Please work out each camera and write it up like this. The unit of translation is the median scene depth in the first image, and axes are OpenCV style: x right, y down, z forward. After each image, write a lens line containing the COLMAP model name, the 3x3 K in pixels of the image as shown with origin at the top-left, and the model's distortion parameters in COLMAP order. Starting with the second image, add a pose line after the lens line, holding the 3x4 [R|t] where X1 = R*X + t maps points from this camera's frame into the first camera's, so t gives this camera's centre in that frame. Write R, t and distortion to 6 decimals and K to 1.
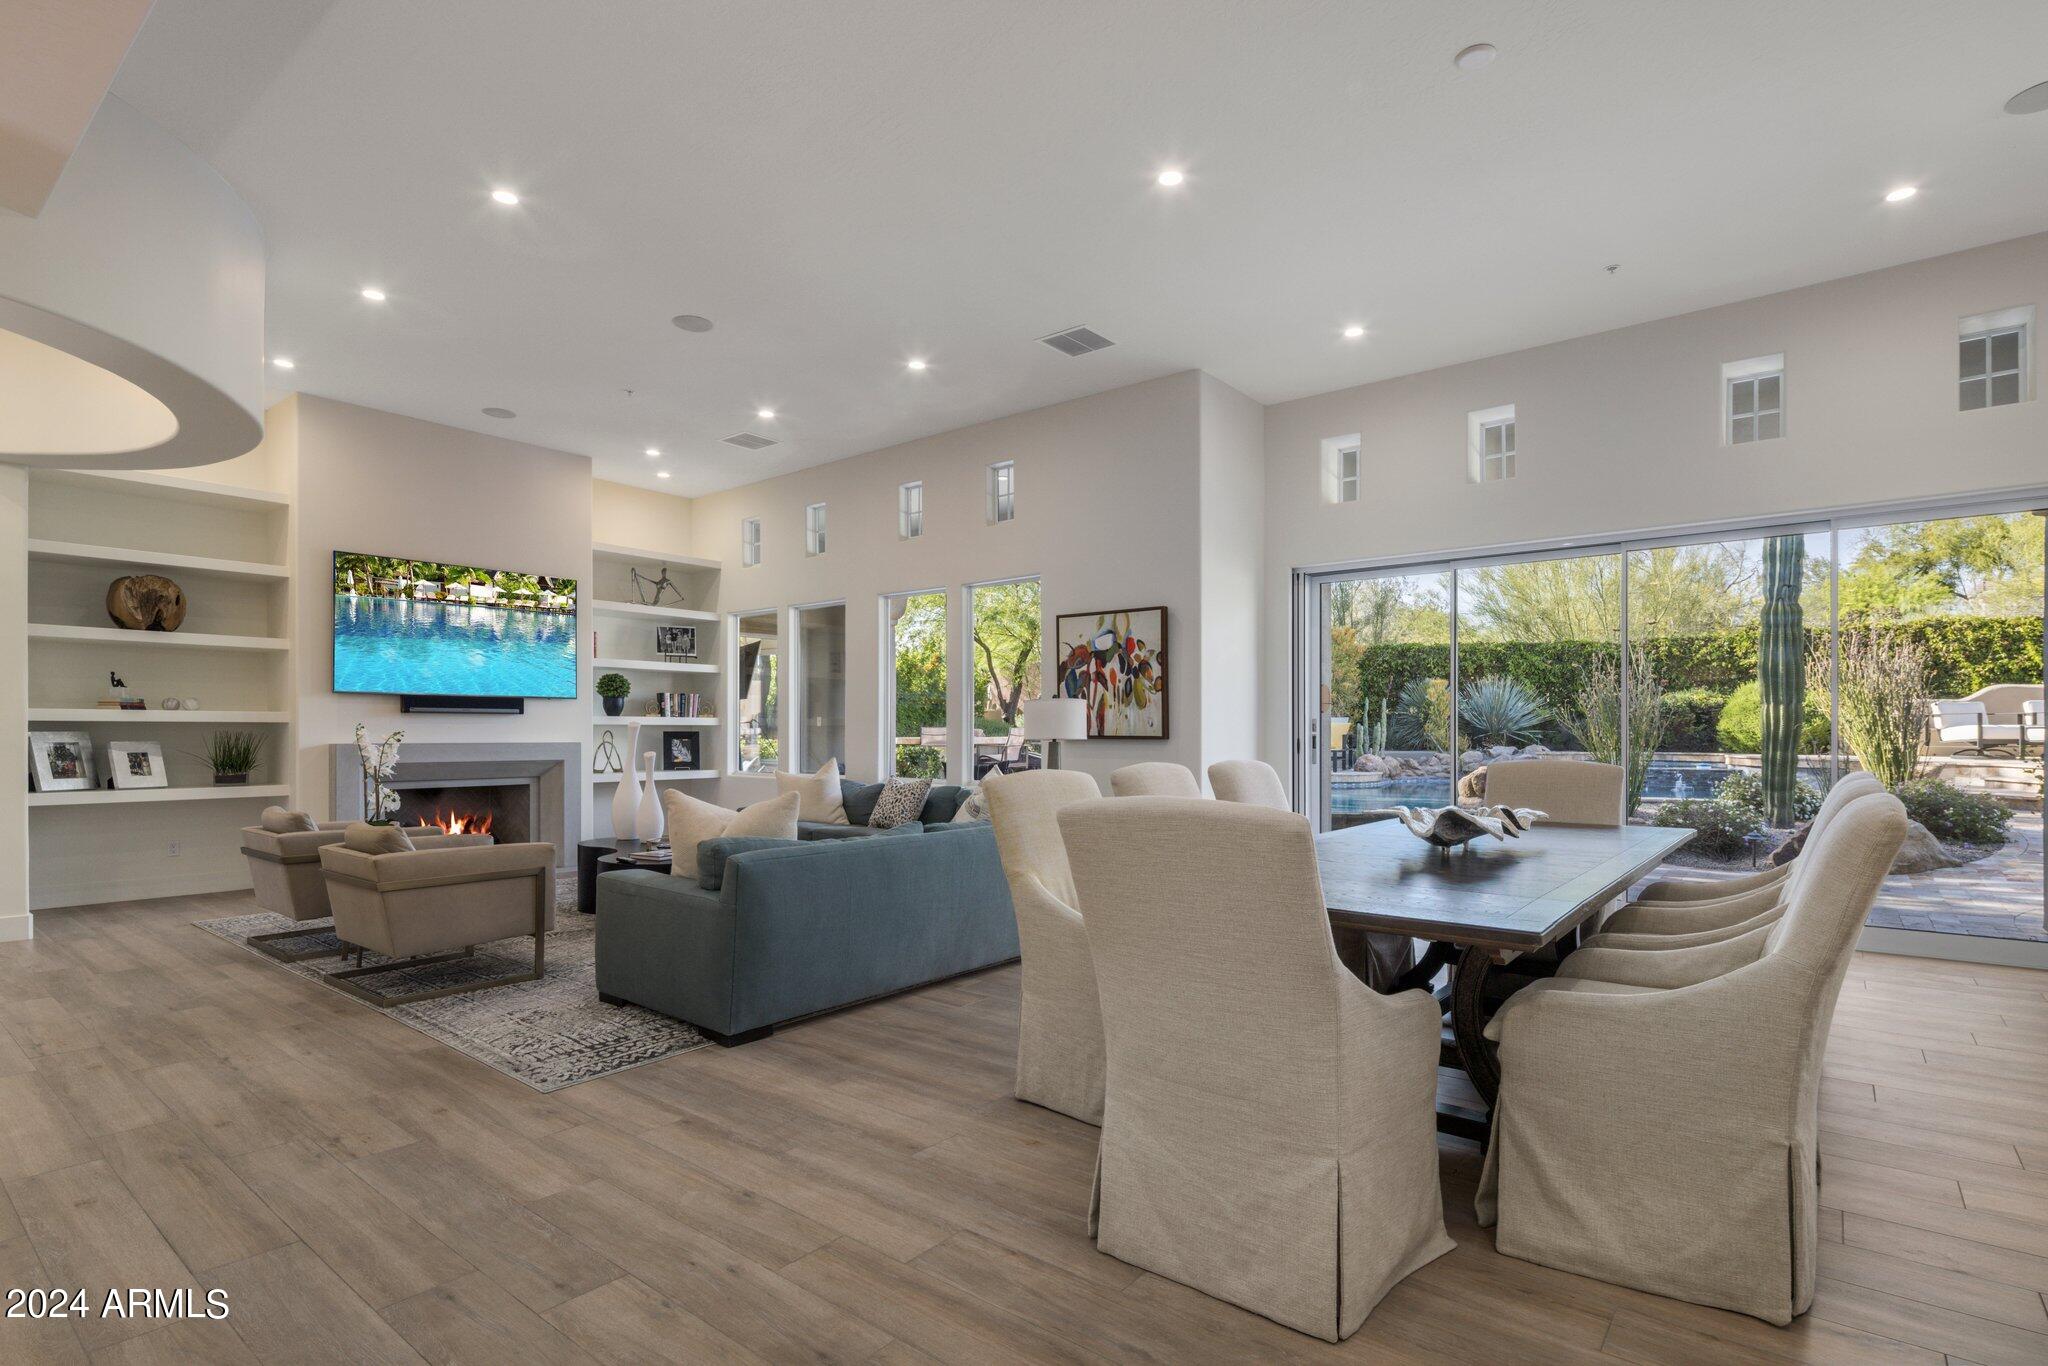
lens RADIAL K [[996.2, 0, 1044.1], [0, 996.2, 732.5], [0, 0, 1]] dist [-0.001657, -0.002922]
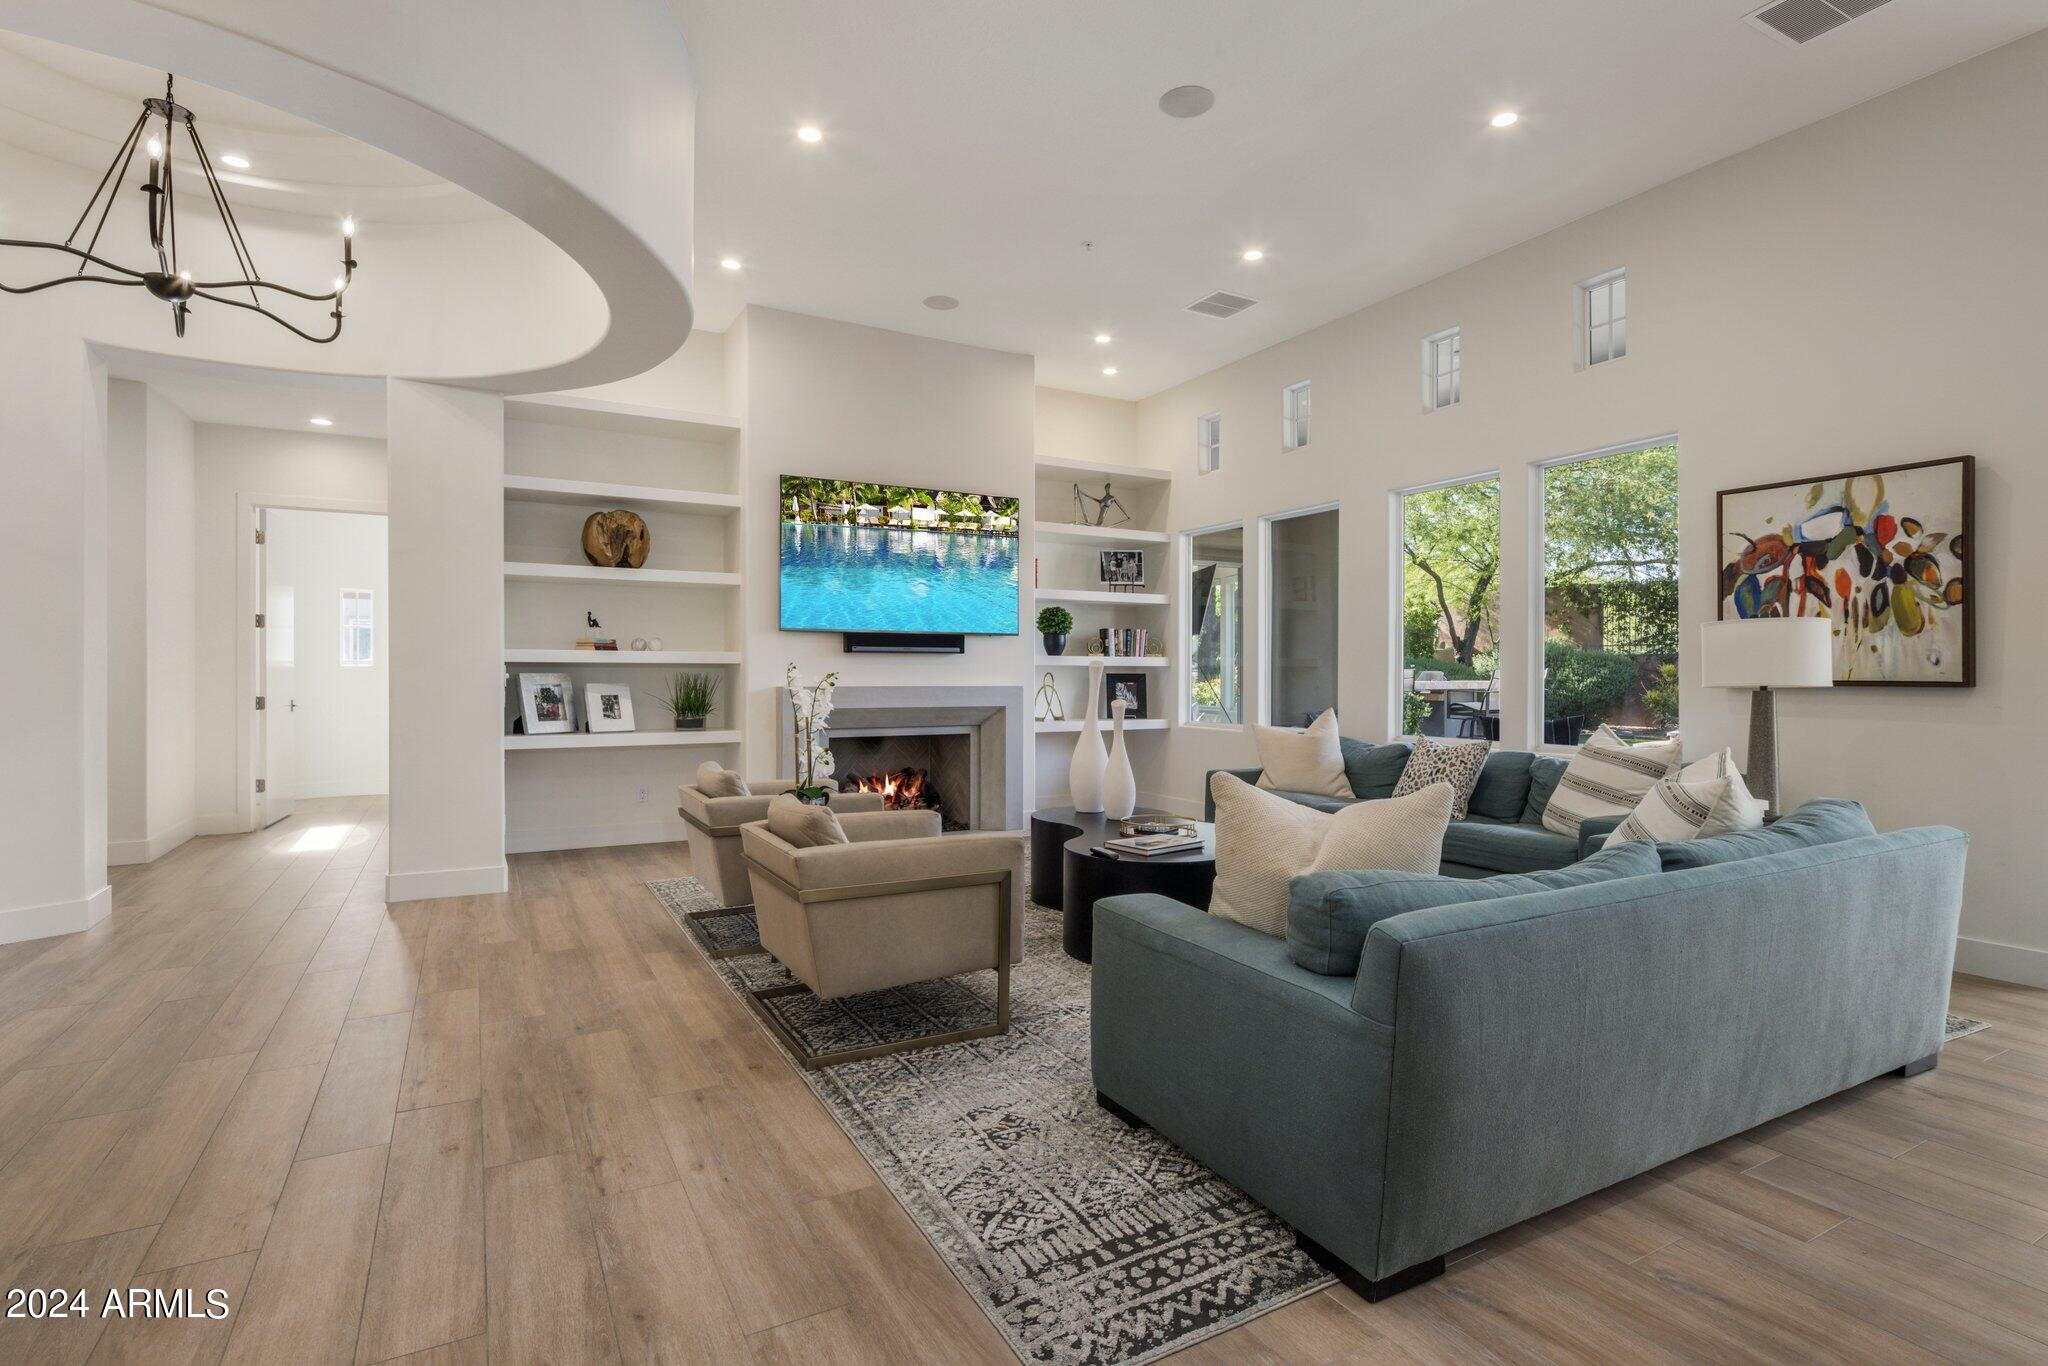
lens RADIAL K [[996.2, 0, 1028.2], [0, 996.2, 679.0], [0, 0, 1]] dist [-0.001657, -0.002922]
pose [[0.919954, 0.002515, -0.392018, -0.152962], [-0.000989, 0.999991, 0.004093, 0.000289], [0.392025, -0.003377, 0.919949, 0.258074]]
